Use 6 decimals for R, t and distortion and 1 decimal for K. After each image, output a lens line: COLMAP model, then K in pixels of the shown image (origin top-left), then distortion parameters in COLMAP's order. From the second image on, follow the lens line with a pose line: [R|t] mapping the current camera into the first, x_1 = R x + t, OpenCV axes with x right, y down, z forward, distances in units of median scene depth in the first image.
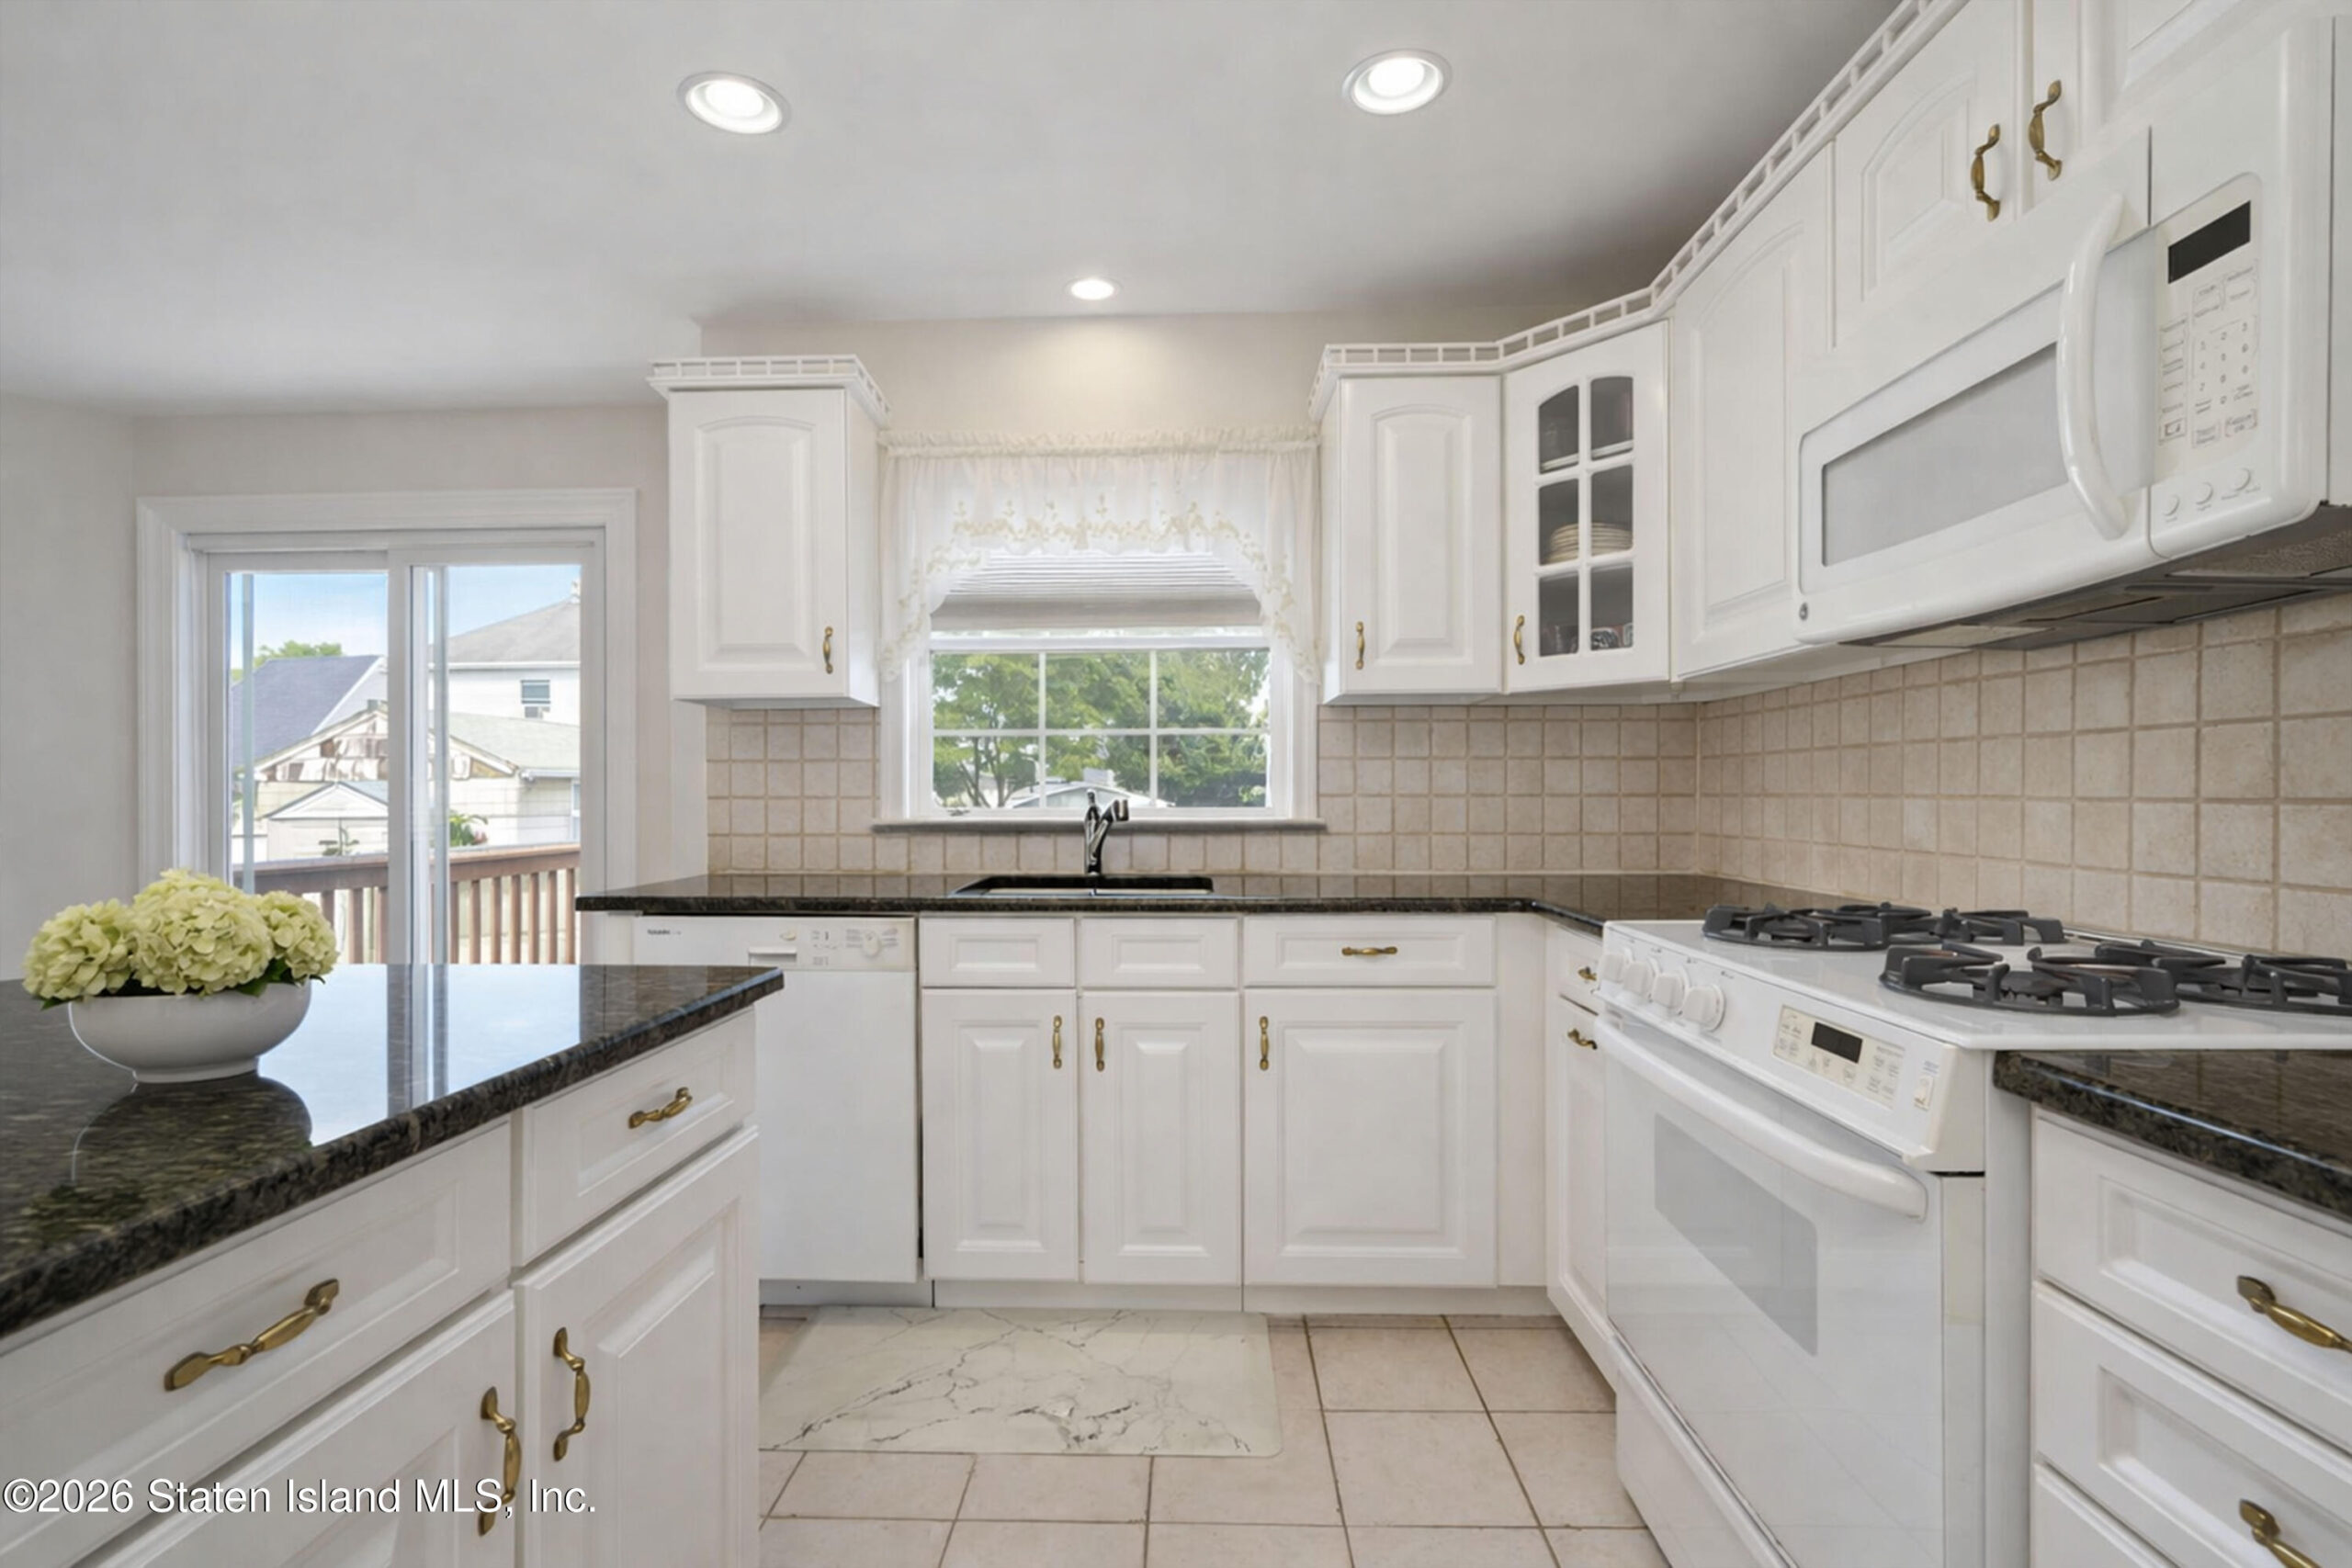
lens RADIAL K [[1050.0, 0, 1165.2], [0, 1050.0, 795.8], [0, 0, 1]] dist [-0.000555, -0.001538]
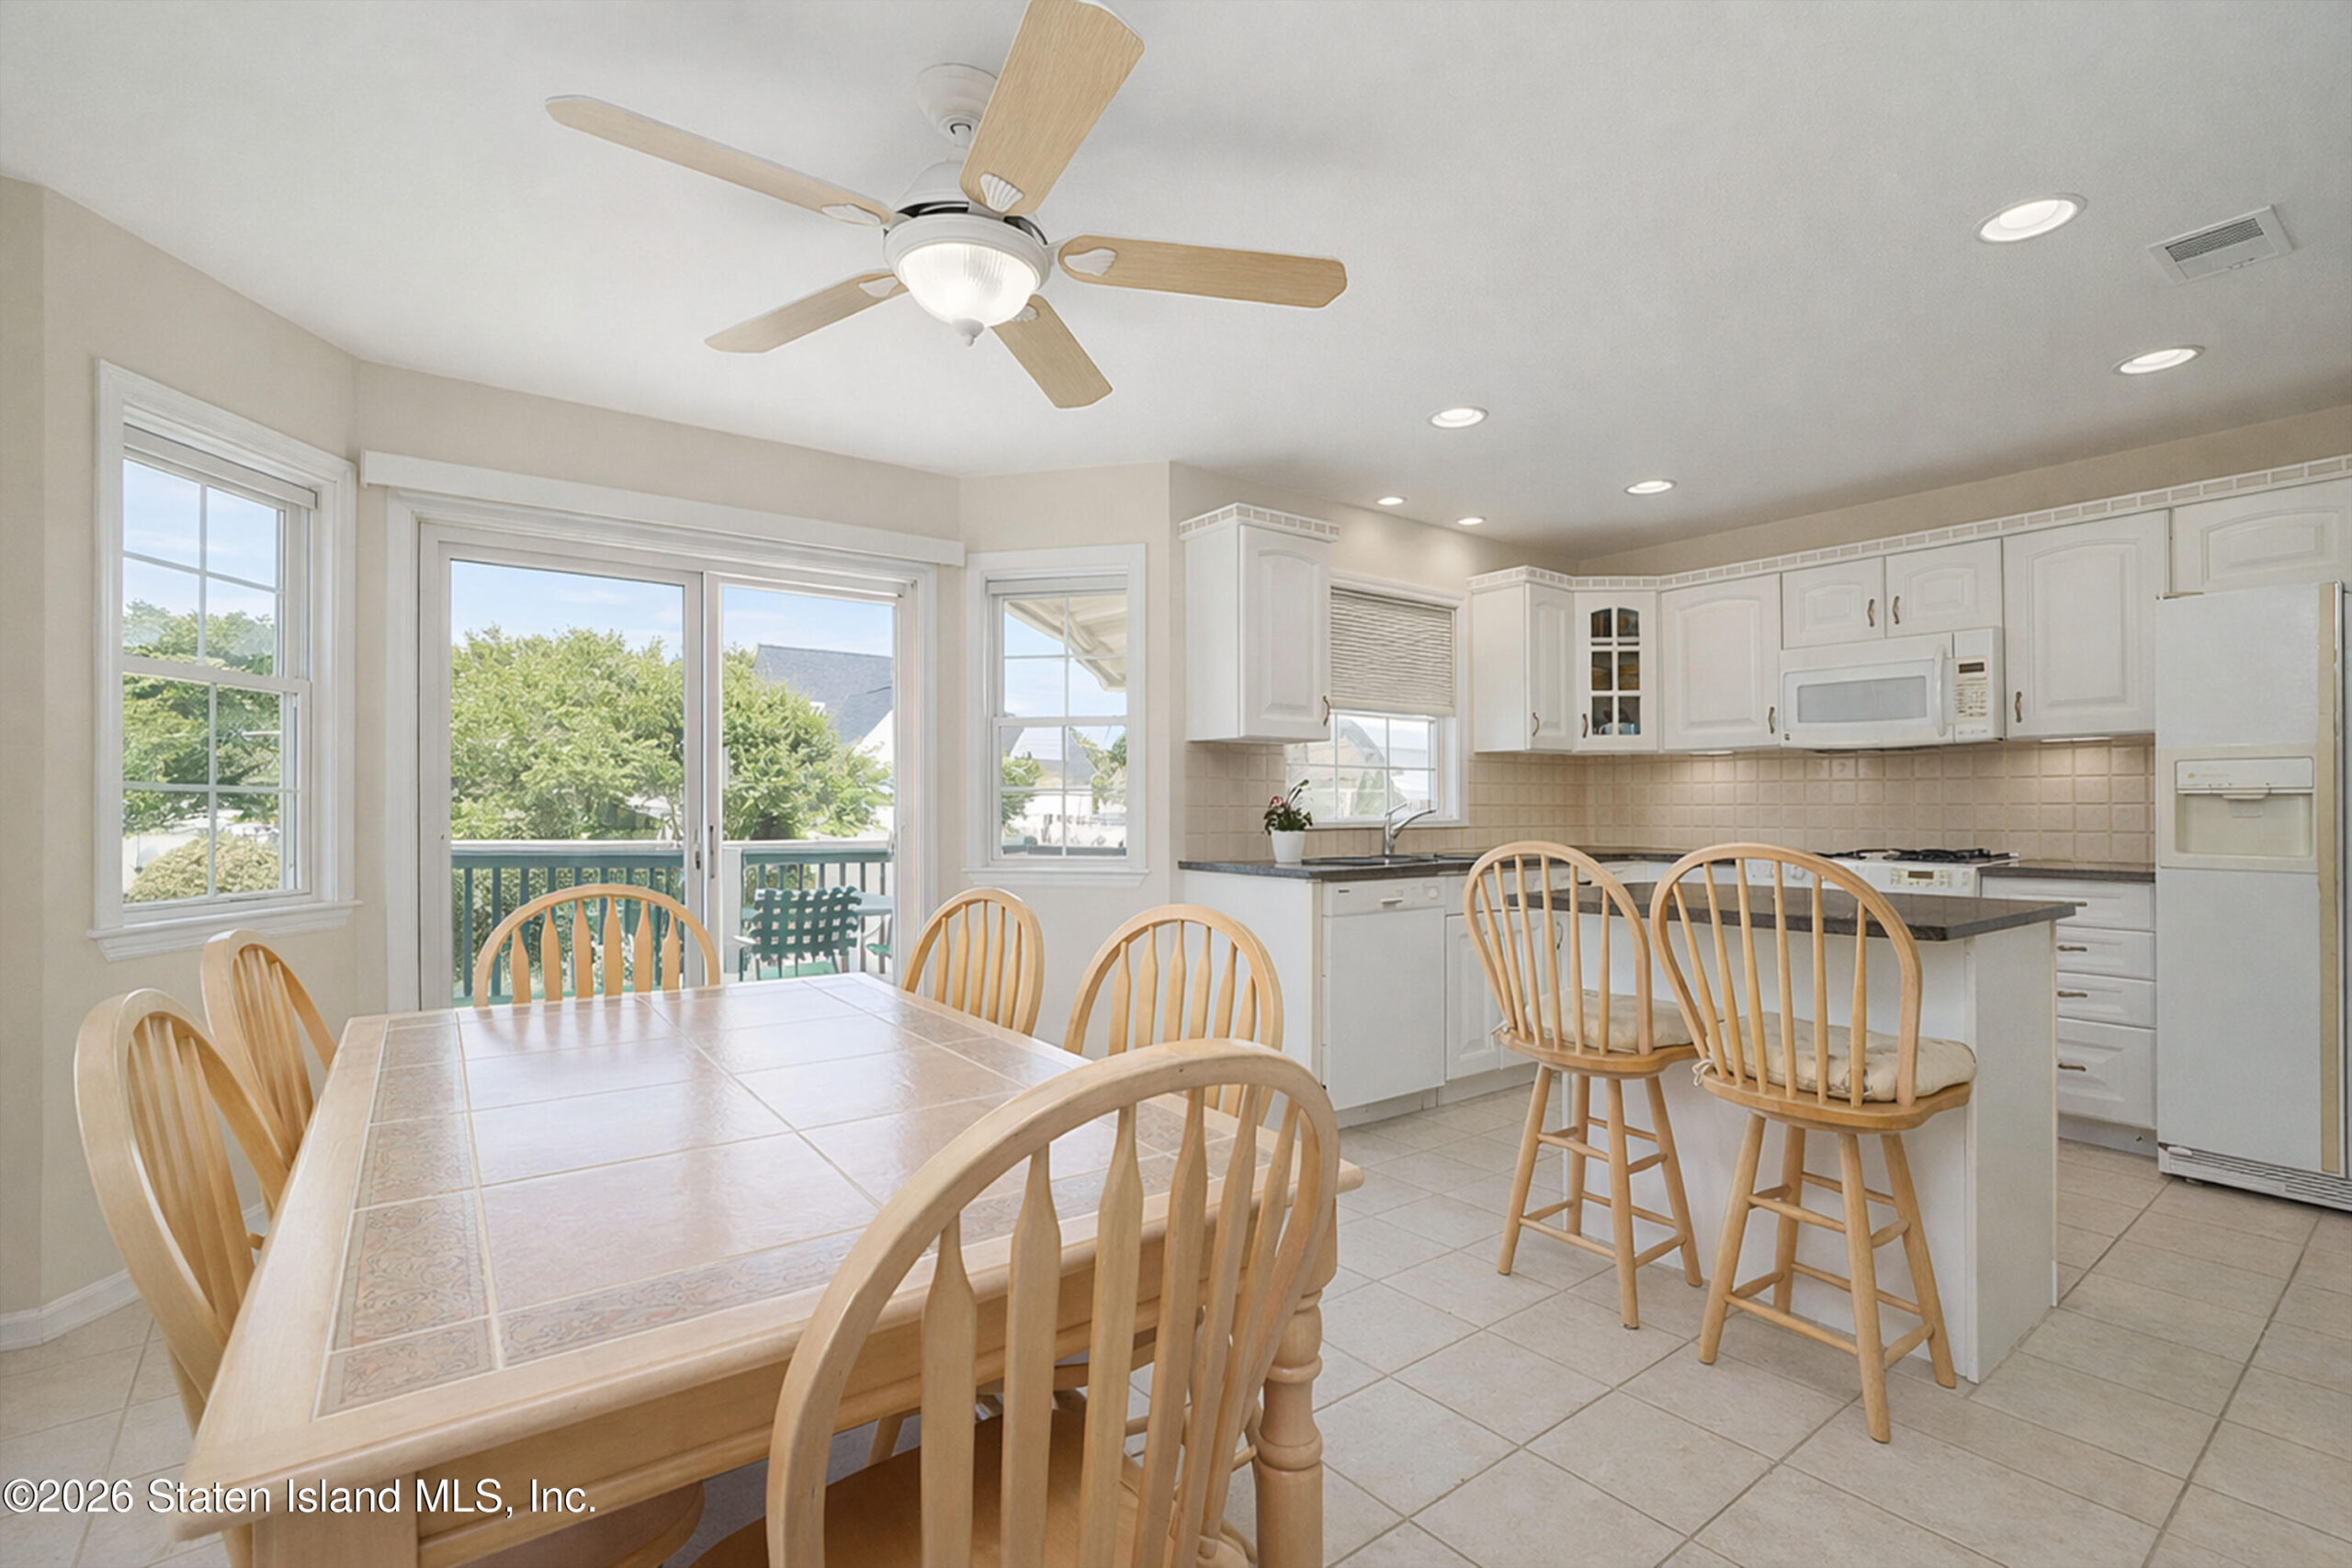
lens RADIAL K [[1050.0, 0, 1194.5], [0, 1050.0, 785.7], [0, 0, 1]] dist [-0.000555, -0.001538]
pose [[0.765896, 0.004186, 0.642951, -1.593359], [0.002071, 0.999958, -0.008977, -0.018405], [-0.642961, 0.008208, 0.765855, -0.068397]]
